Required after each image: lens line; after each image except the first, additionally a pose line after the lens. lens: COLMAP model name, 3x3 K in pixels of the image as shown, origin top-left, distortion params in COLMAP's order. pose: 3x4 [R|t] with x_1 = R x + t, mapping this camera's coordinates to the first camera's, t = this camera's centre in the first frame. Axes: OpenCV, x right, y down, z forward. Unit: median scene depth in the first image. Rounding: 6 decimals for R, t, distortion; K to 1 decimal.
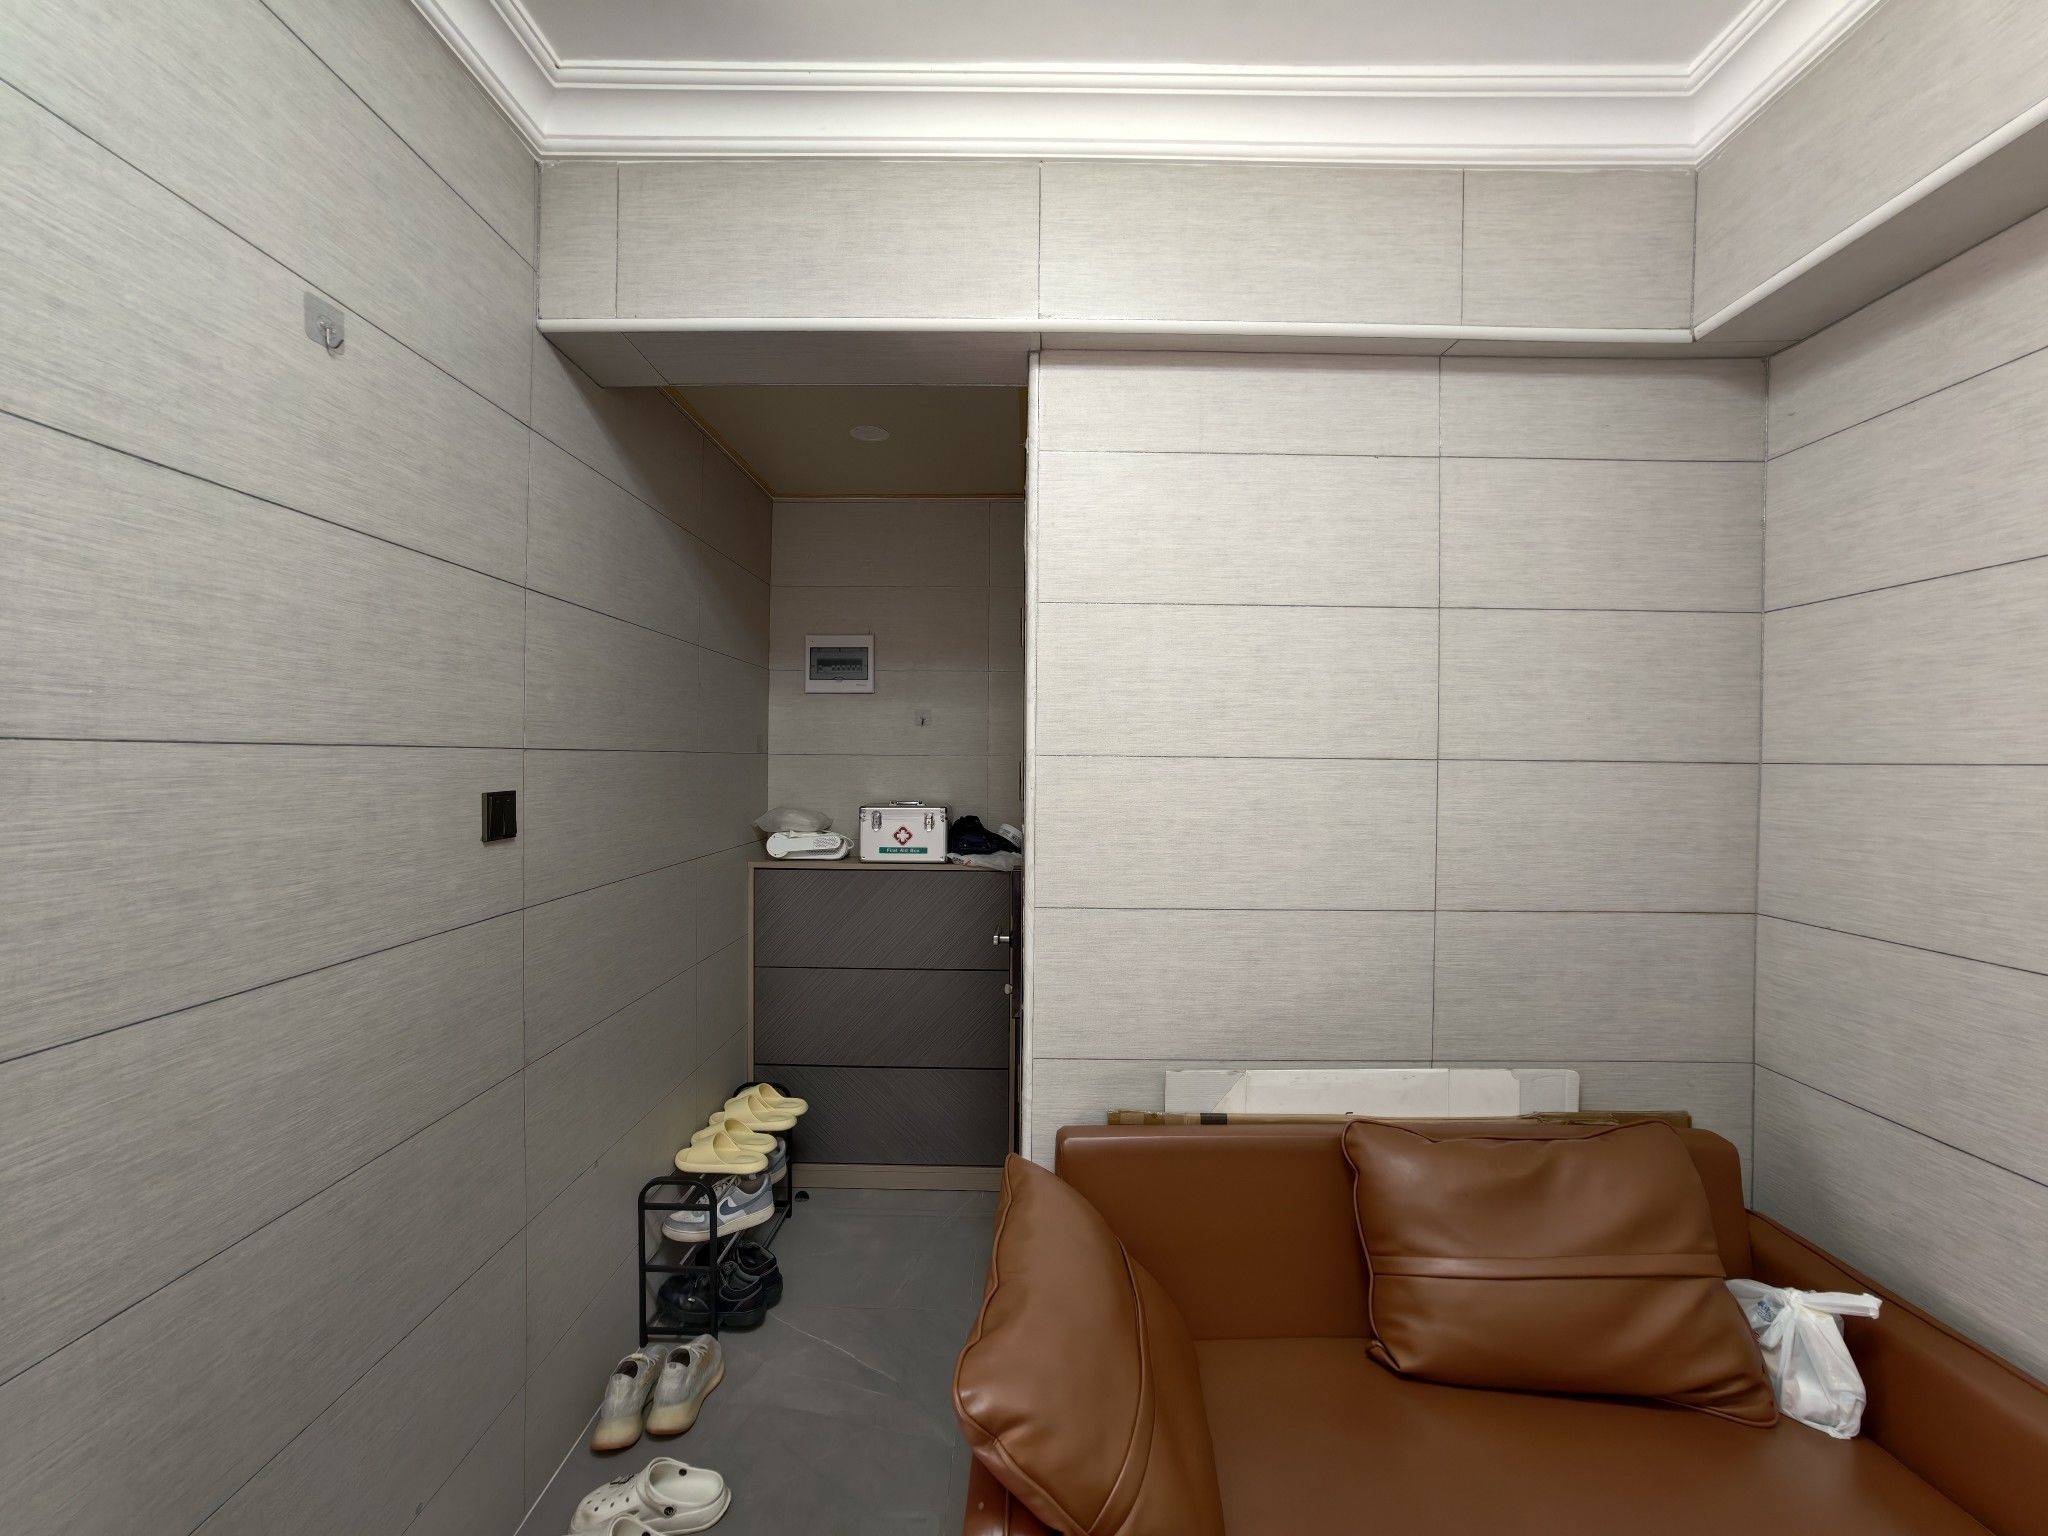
lens RADIAL K [[829.1, 0, 1028.6], [0, 829.1, 762.3], [0, 0, 1]] dist [-0.026287, 0.009759]
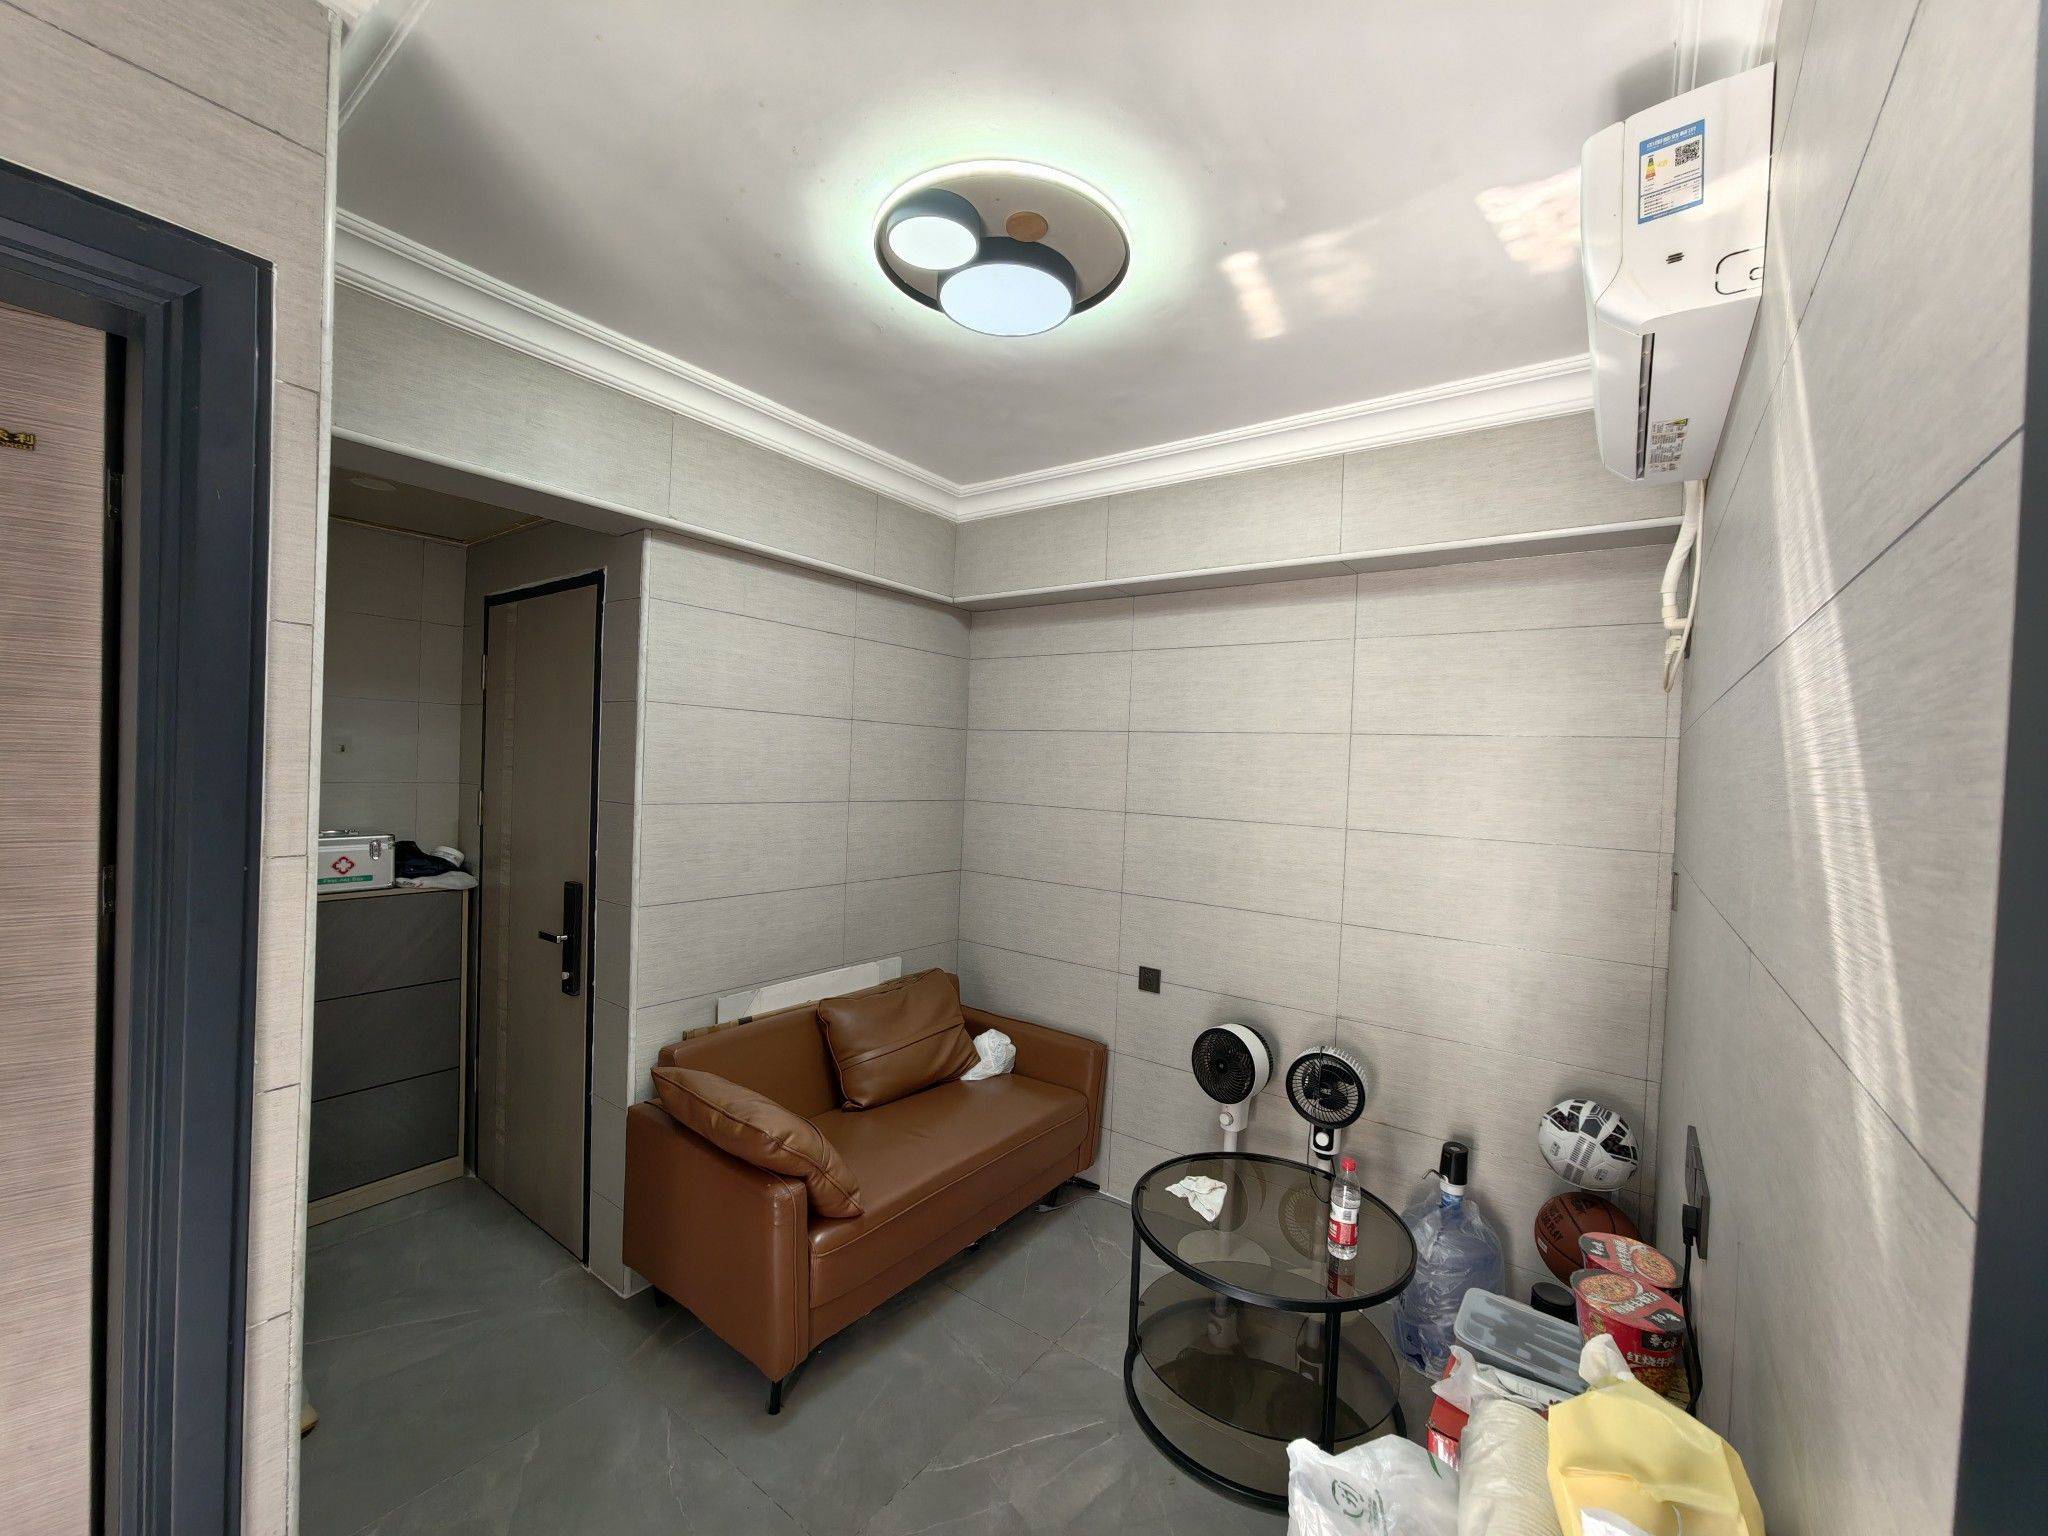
lens RADIAL K [[835.0, 0, 1001.6], [0, 835.0, 775.9], [0, 0, 1]] dist [-0.000065, 0.000045]
pose [[0.608536, 0.004085, 0.793516, -0.792510], [-0.032853, 0.999259, 0.020050, -0.111794], [-0.792846, -0.038271, 0.608219, -0.415572]]
